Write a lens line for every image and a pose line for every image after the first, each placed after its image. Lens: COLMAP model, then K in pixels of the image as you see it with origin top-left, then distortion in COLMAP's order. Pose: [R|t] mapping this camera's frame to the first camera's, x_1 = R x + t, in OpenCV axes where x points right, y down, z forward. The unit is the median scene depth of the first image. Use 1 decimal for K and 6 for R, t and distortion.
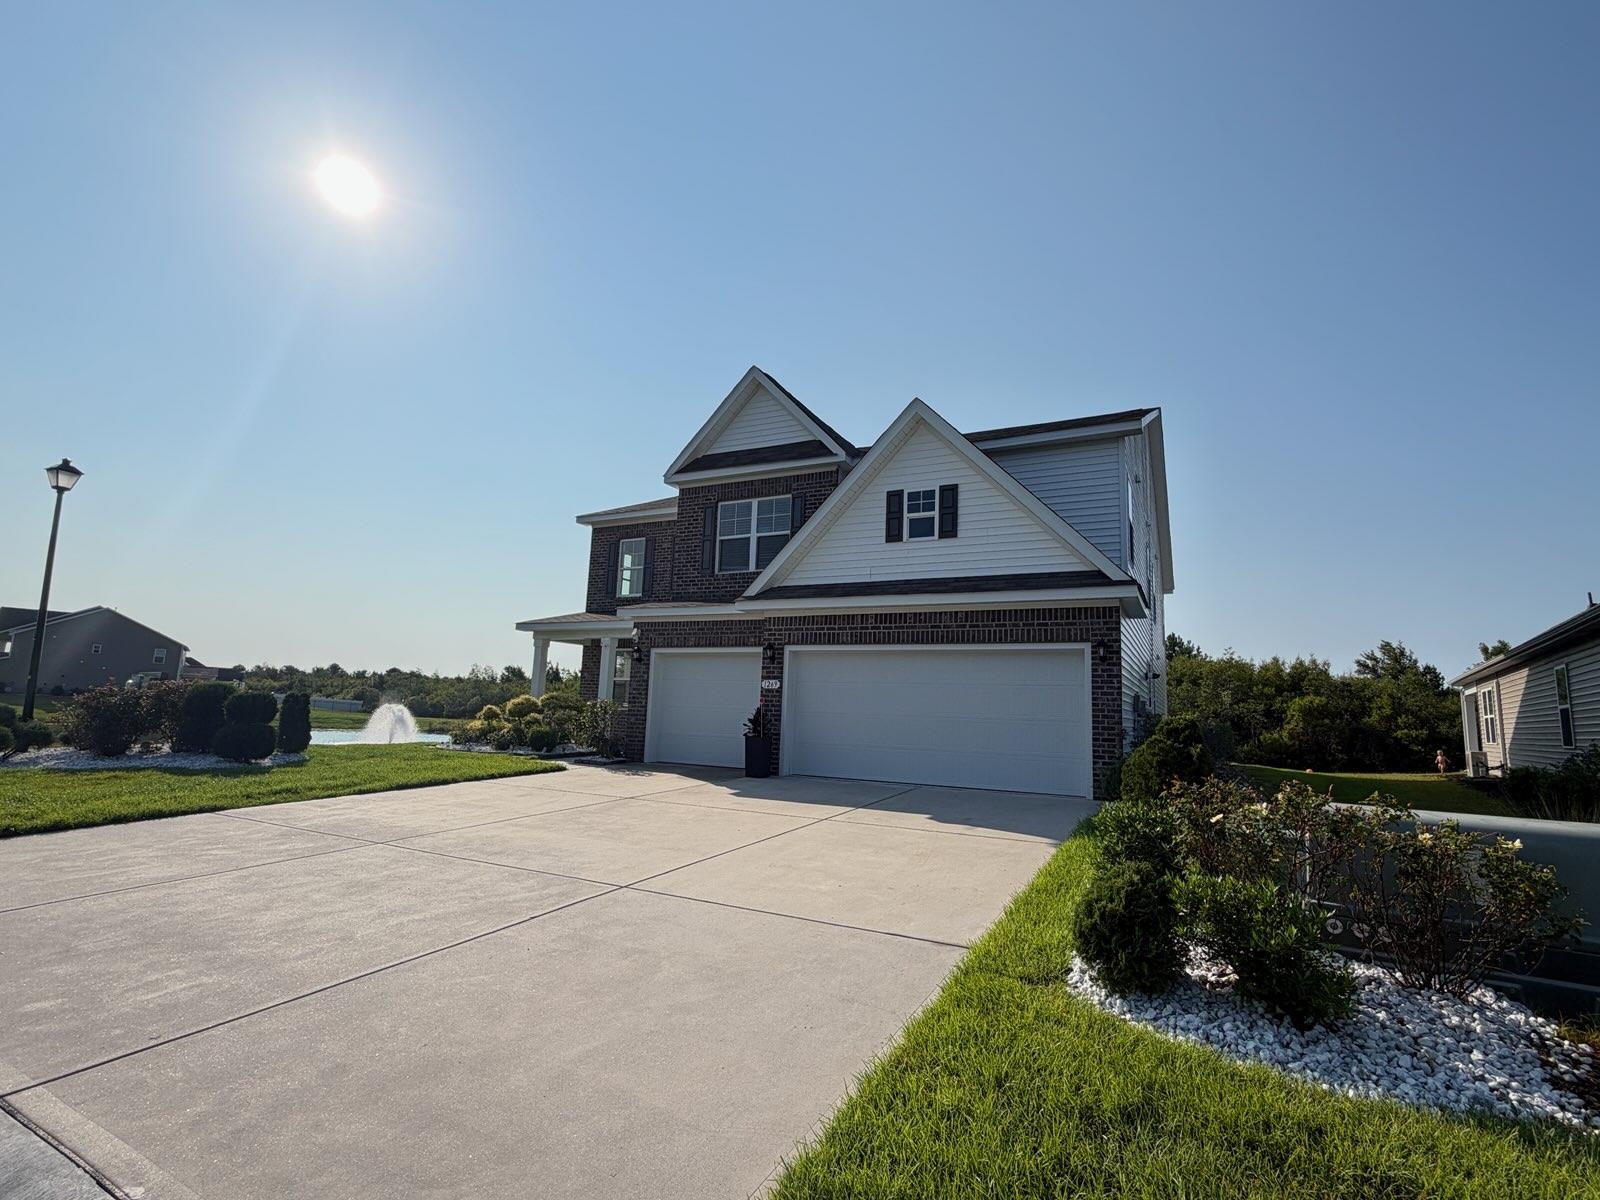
lens RADIAL K [[758.2, 0, 800.0], [0, 758.2, 600.0], [0, 0, 1]] dist [0.001097, 0.000378]
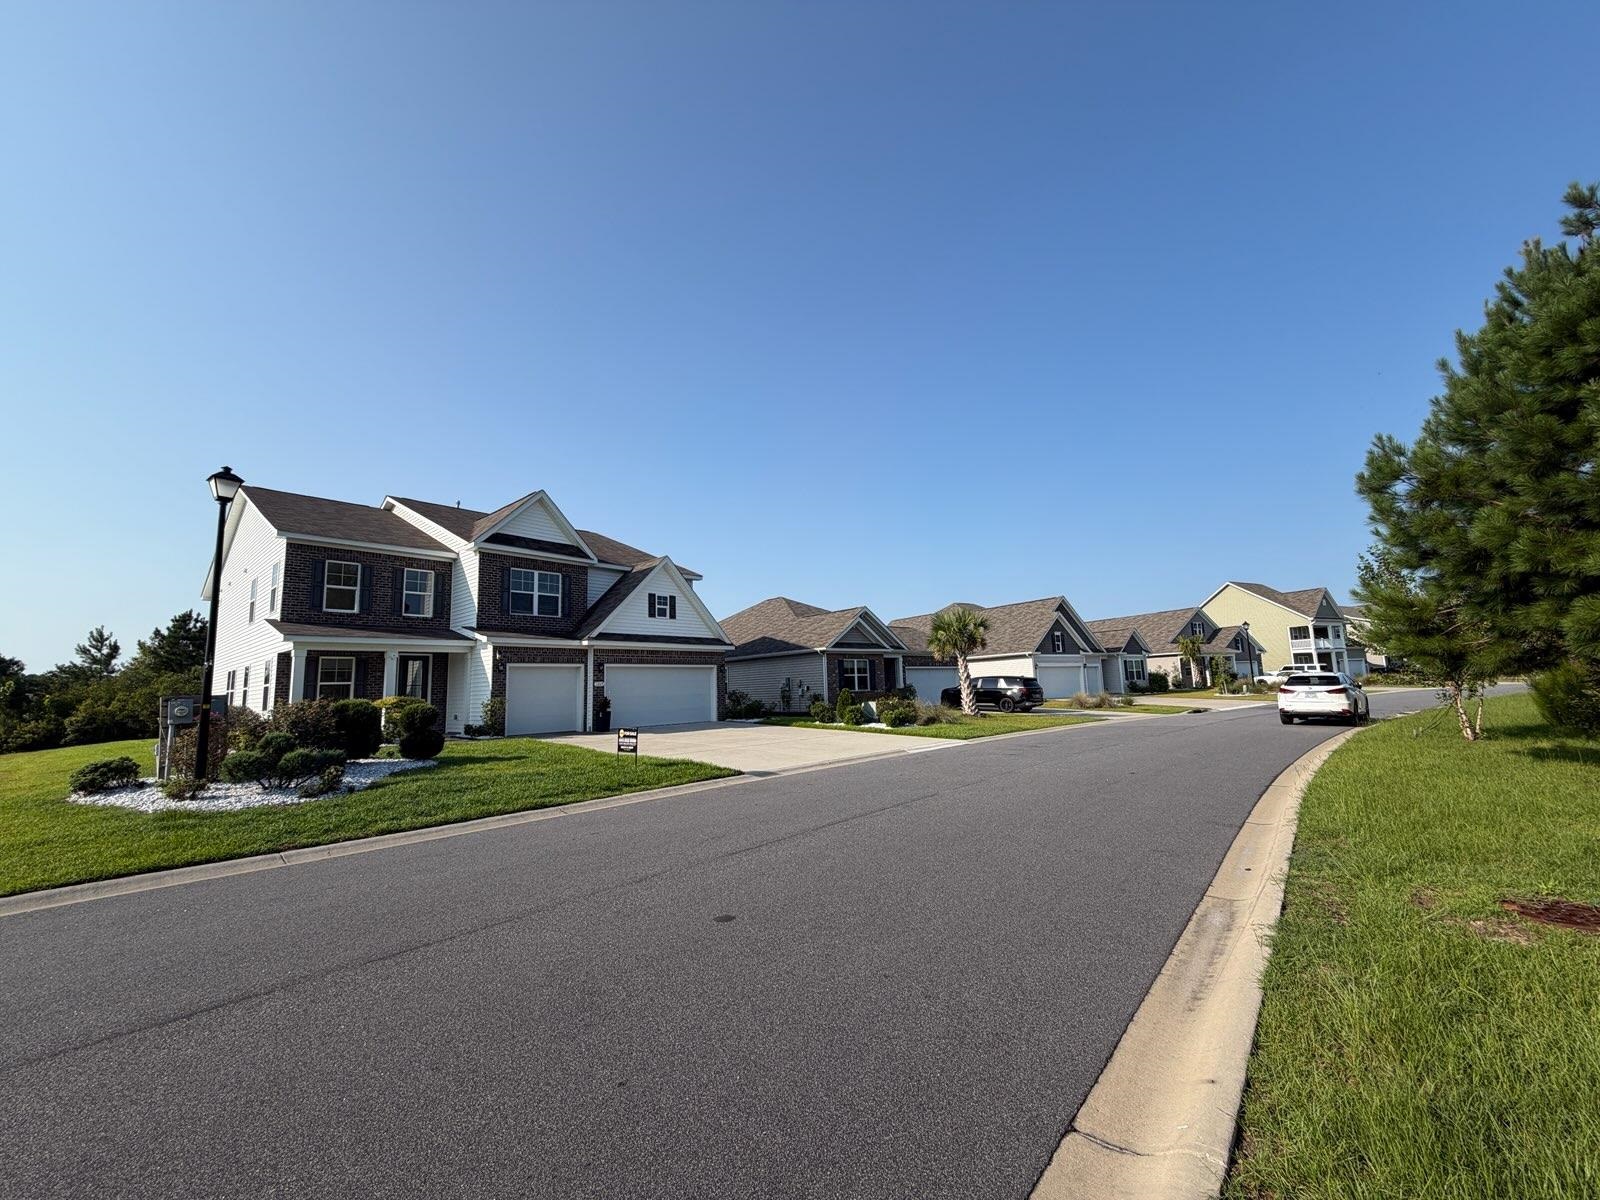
lens RADIAL K [[629.9, 0, 800.0], [0, 629.9, 600.0], [0, 0, 1]] dist [0.000185, 0.000070]
pose [[0.237526, 0.090102, 0.967193, -1.017548], [-0.104185, 0.992308, -0.066855, -0.031971], [-0.965778, -0.084887, 0.245086, 0.091075]]
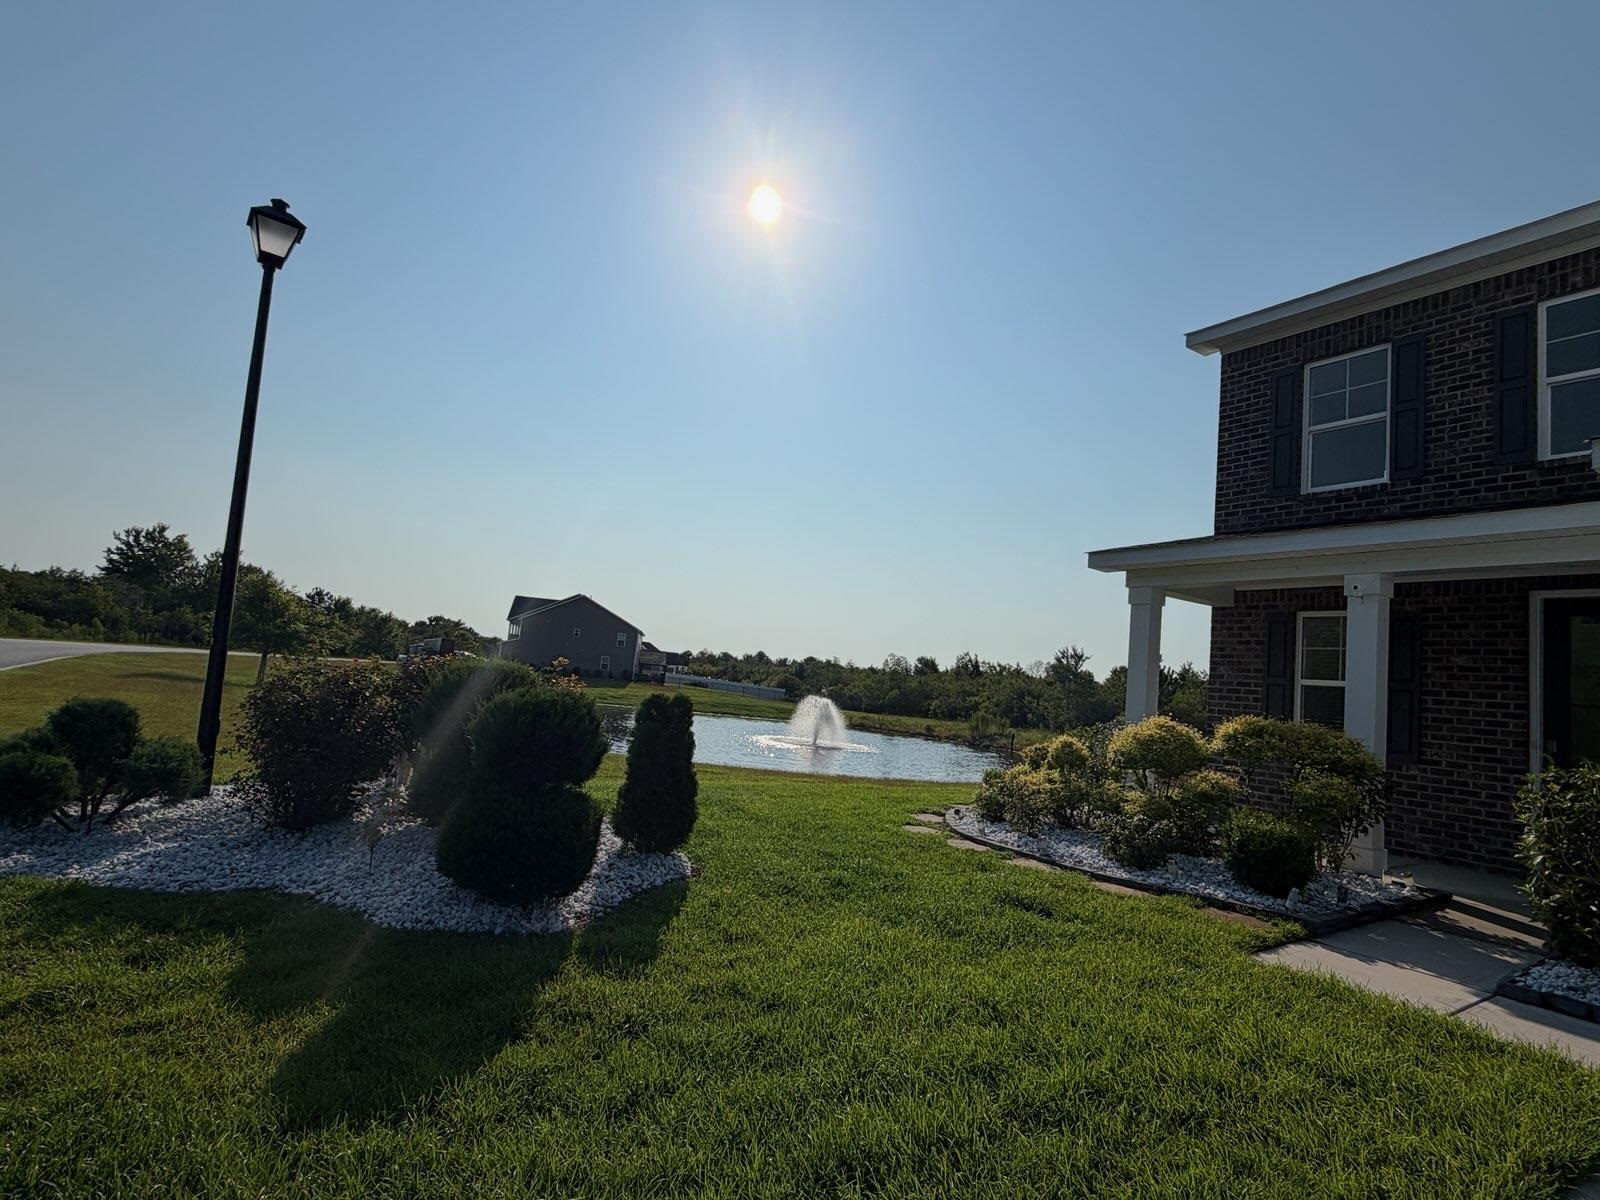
lens RADIAL K [[840.2, 0, 800.0], [0, 840.2, 600.0], [0, 0, 1]] dist [-0.000660, -0.000216]
pose [[0.876208, -0.008671, -0.481855, -0.273985], [0.016097, 0.999807, 0.011281, 0.048631], [0.481664, -0.017641, 0.876178, 0.455176]]
